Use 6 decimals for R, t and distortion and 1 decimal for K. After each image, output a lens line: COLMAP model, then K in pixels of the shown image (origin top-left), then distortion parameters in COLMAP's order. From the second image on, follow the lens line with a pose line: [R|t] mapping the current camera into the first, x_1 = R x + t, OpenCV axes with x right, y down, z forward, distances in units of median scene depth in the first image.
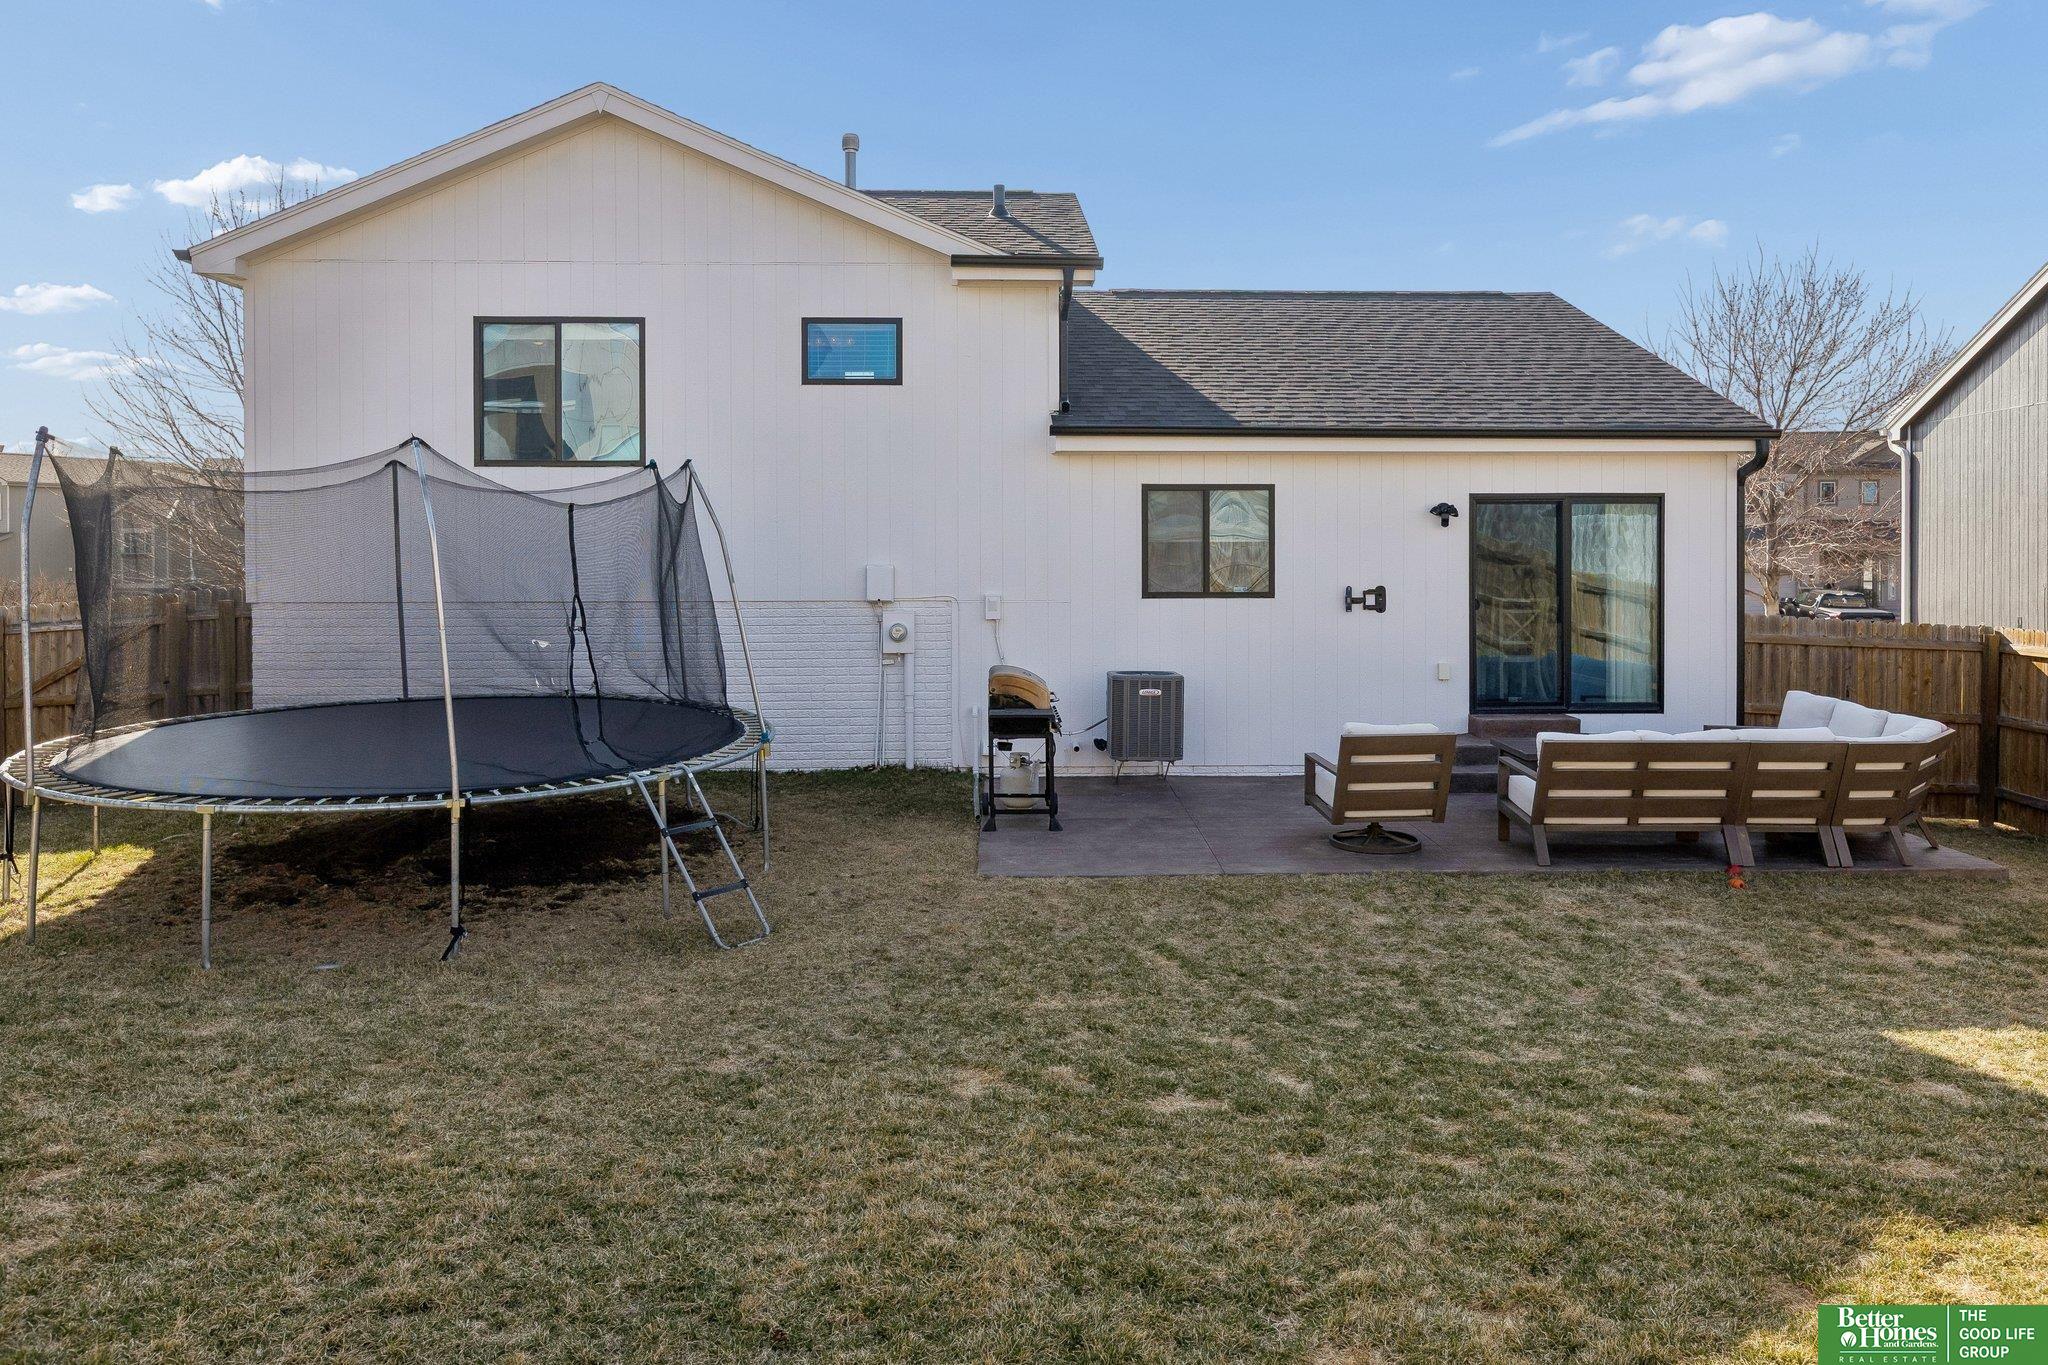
lens RADIAL K [[1425.9, 0, 1024.3], [0, 1425.9, 658.8], [0, 0, 1]] dist [0.002102, 0.000106]
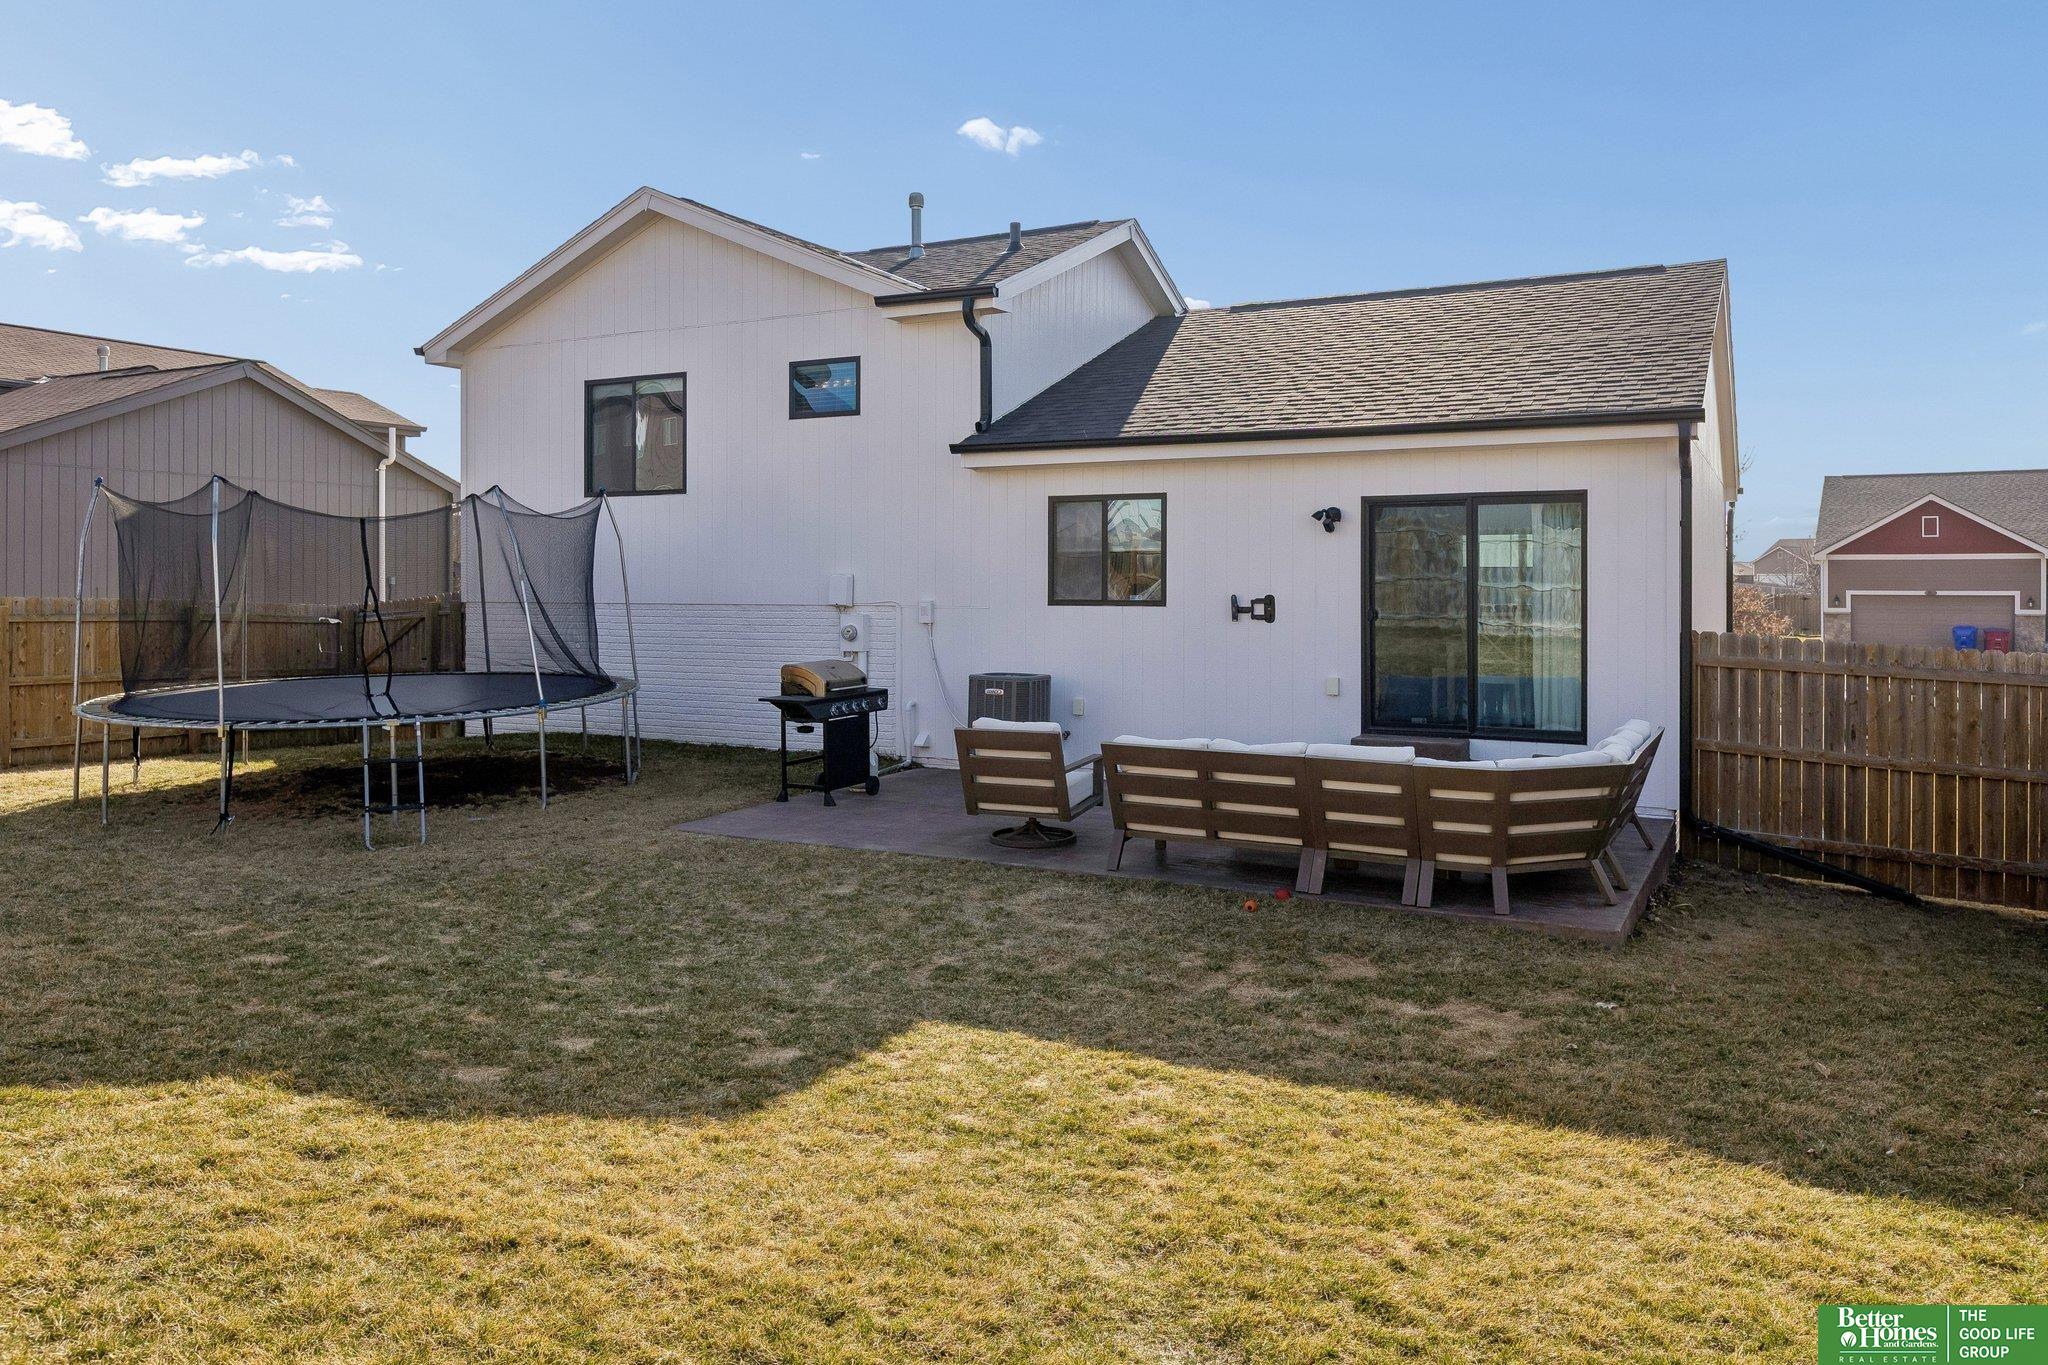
lens RADIAL K [[1396.8, 0, 1024.0], [0, 1396.8, 682.5], [0, 0, 1]] dist [-0.004714, -0.001473]
pose [[0.869750, 0.036806, -0.492118, 0.577982], [-0.039883, 0.999195, 0.004242, 0.010680], [0.491878, 0.015938, 0.870518, 0.099258]]
